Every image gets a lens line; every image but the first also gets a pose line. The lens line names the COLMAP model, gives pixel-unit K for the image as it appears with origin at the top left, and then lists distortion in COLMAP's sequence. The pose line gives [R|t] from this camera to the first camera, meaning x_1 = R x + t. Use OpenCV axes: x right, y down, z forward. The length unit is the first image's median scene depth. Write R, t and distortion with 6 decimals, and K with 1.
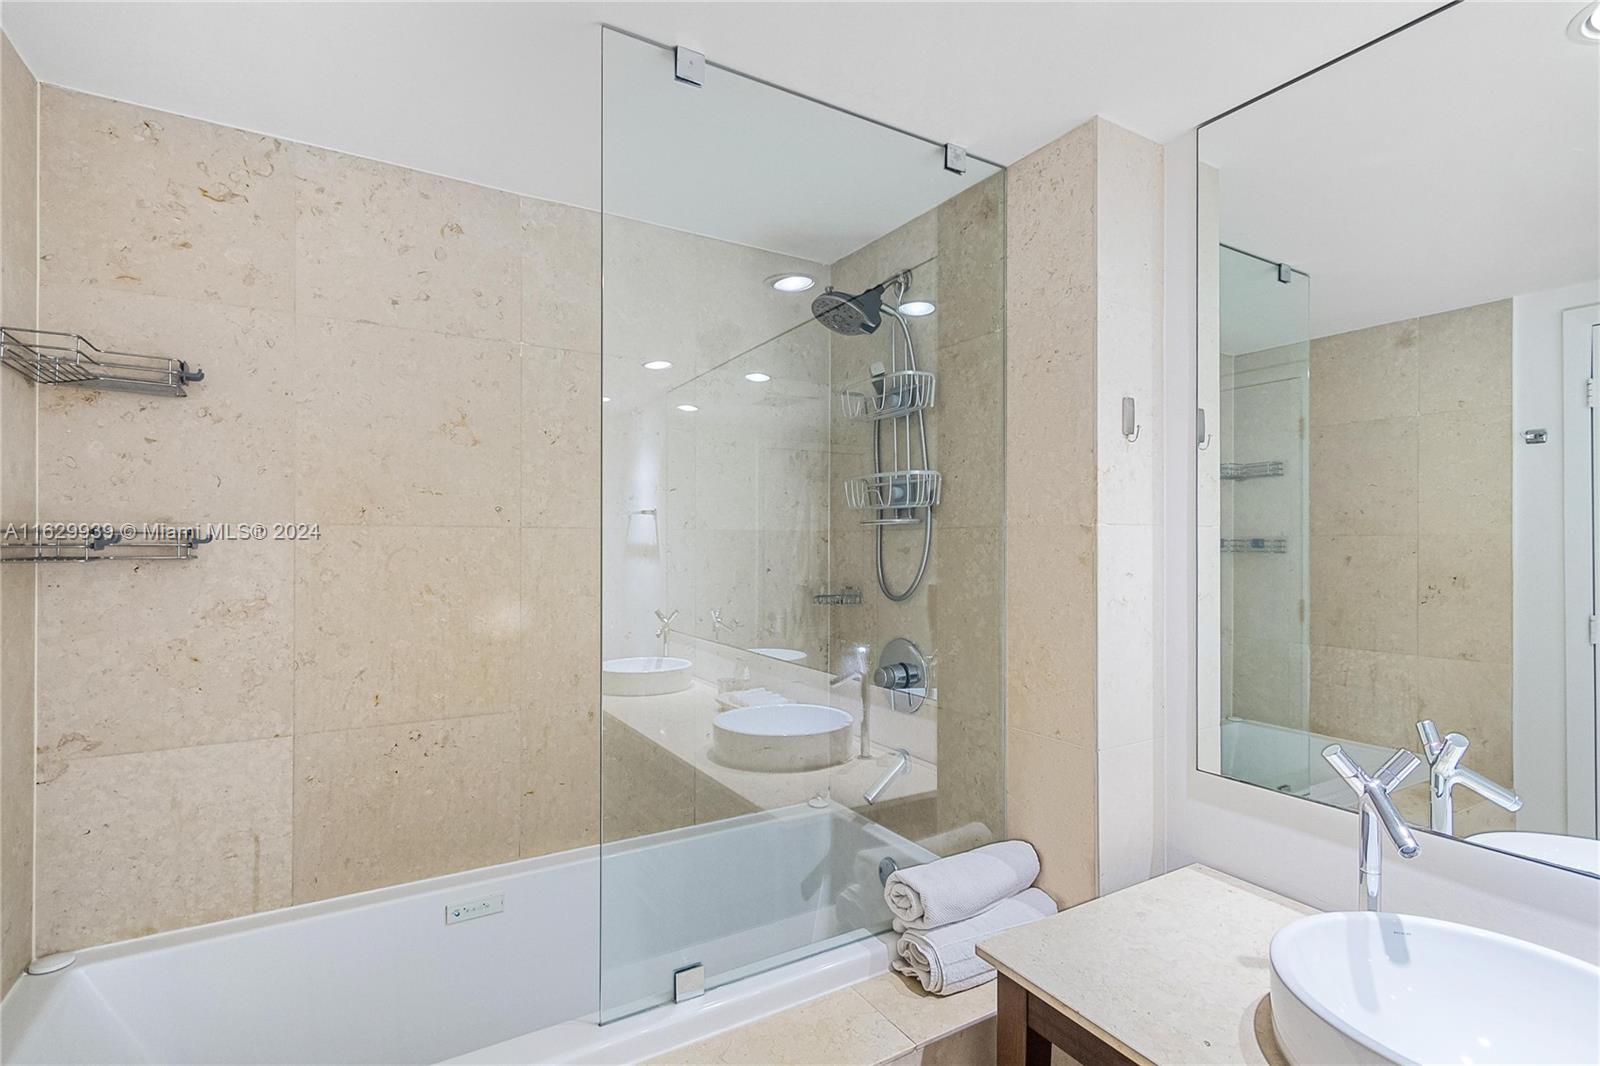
lens RADIAL K [[707.2, 0, 803.1], [0, 707.2, 540.8], [0, 0, 1]] dist [0.007129, 0.000439]
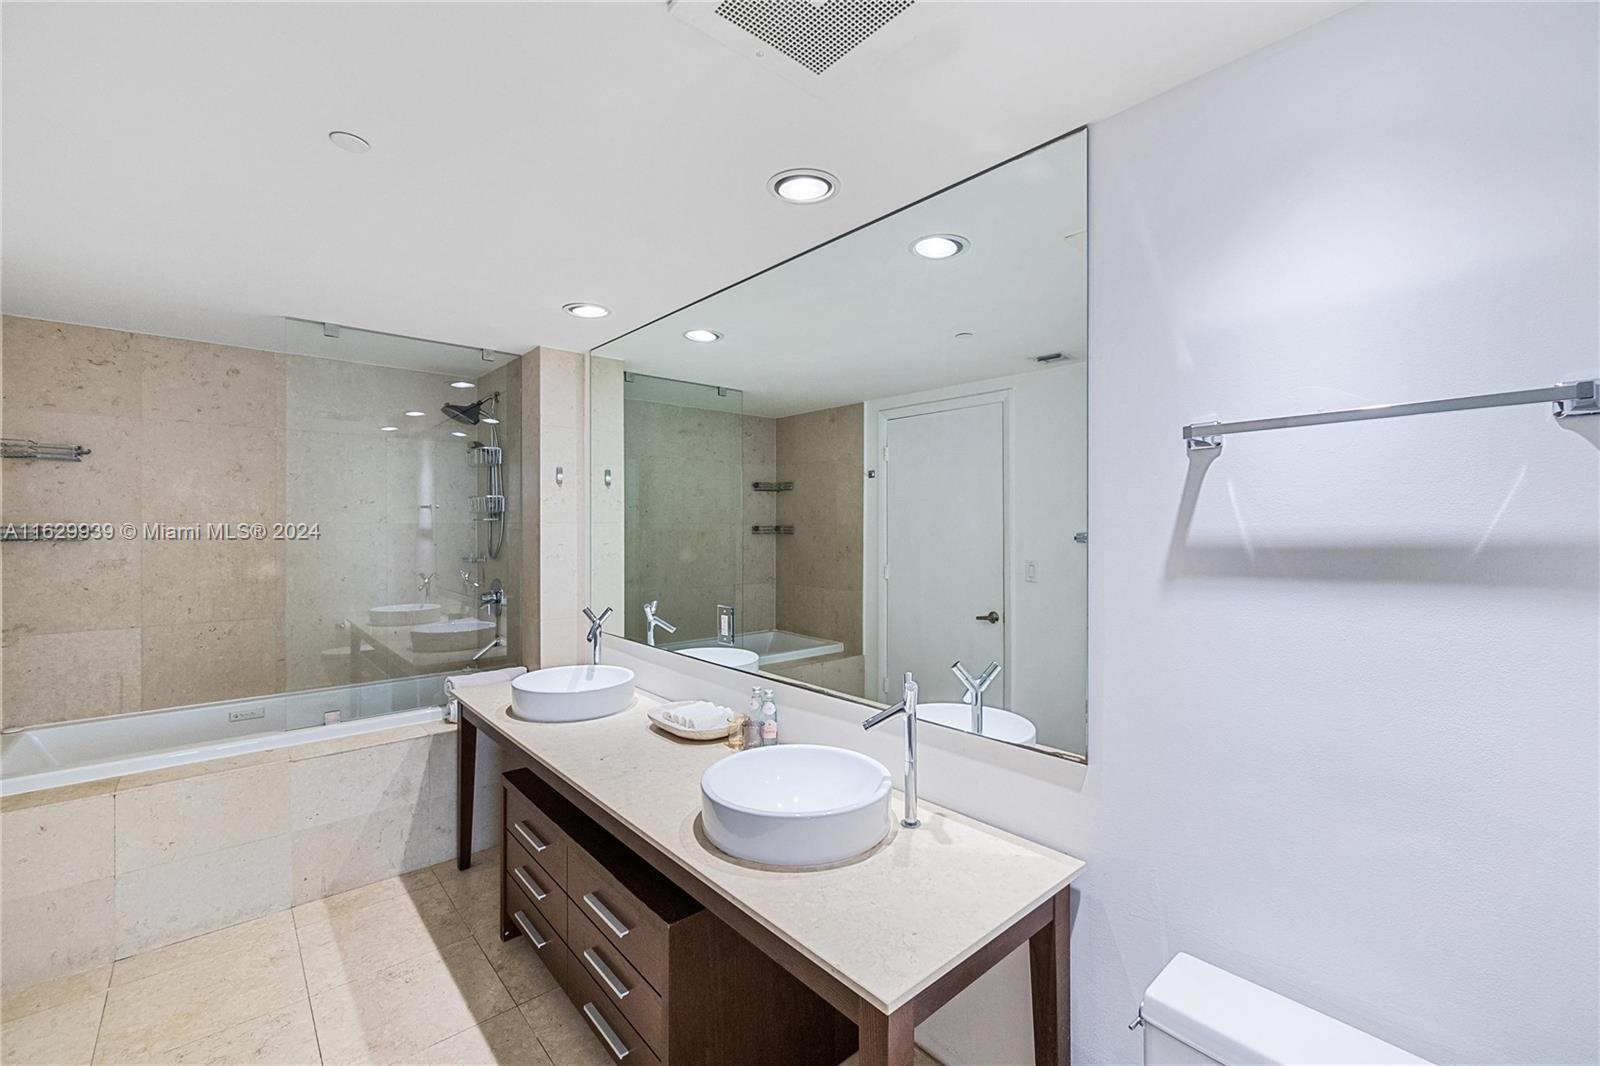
lens RADIAL K [[656.6, 0, 796.5], [0, 656.6, 525.0], [0, 0, 1]] dist [0.005308, 0.000785]
pose [[0.988503, -0.001313, 0.151193, 0.855474], [0.000578, 0.999988, 0.004903, -0.025548], [-0.151198, -0.004759, 0.988492, -1.158987]]
